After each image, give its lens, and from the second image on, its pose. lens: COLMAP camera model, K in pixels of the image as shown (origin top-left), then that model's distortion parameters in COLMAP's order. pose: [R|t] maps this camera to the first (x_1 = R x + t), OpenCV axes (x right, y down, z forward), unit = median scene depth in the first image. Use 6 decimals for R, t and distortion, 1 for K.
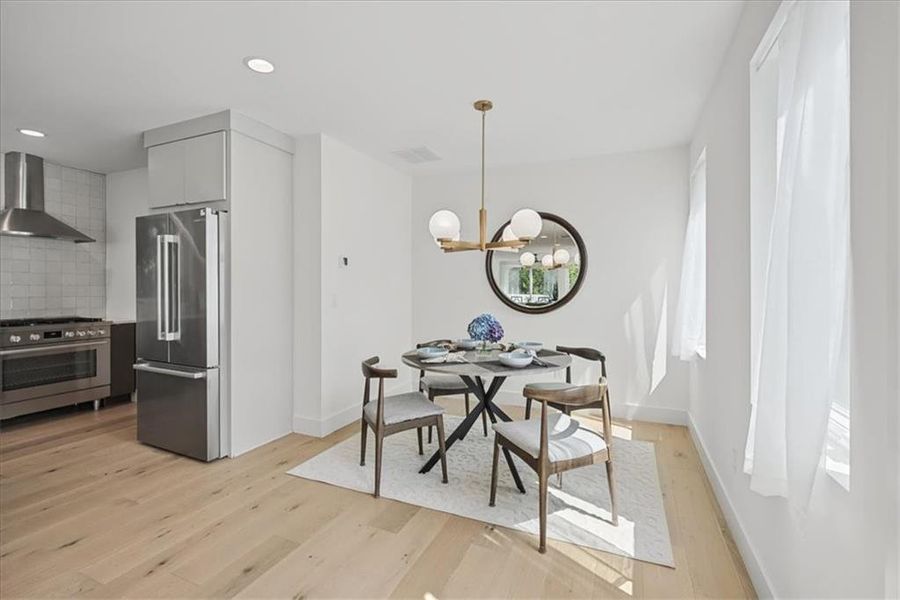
lens RADIAL K [[408.6, 0, 448.9], [0, 408.6, 293.4], [0, 0, 1]] dist [-0.001254, 0.000515]
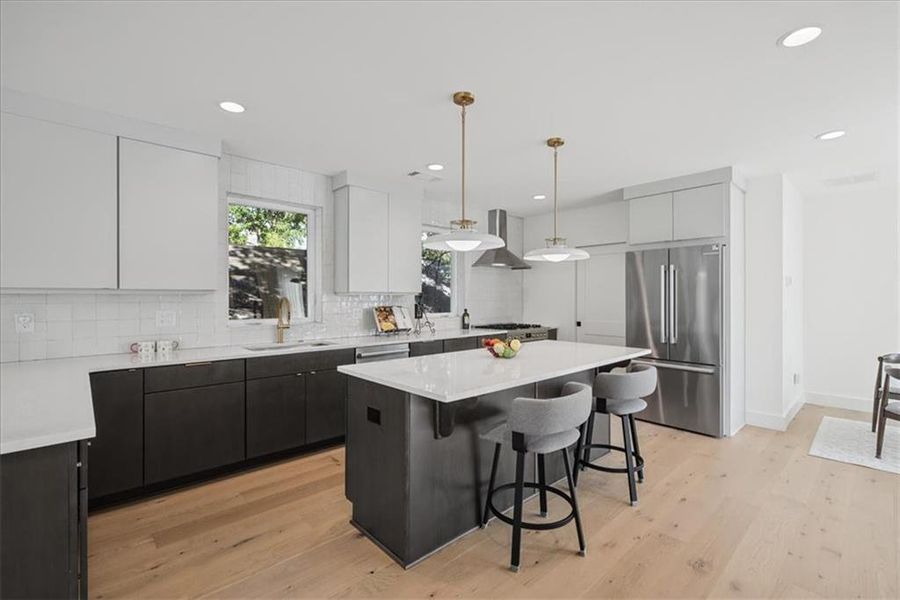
lens RADIAL K [[408.6, 0, 453.9], [0, 408.6, 296.8], [0, 0, 1]] dist [-0.001254, 0.000515]
pose [[0.919953, -0.003425, -0.392013, -0.814895], [-0.002352, 0.999896, -0.014255, -0.016240], [0.392021, 0.014036, 0.919849, -0.513397]]
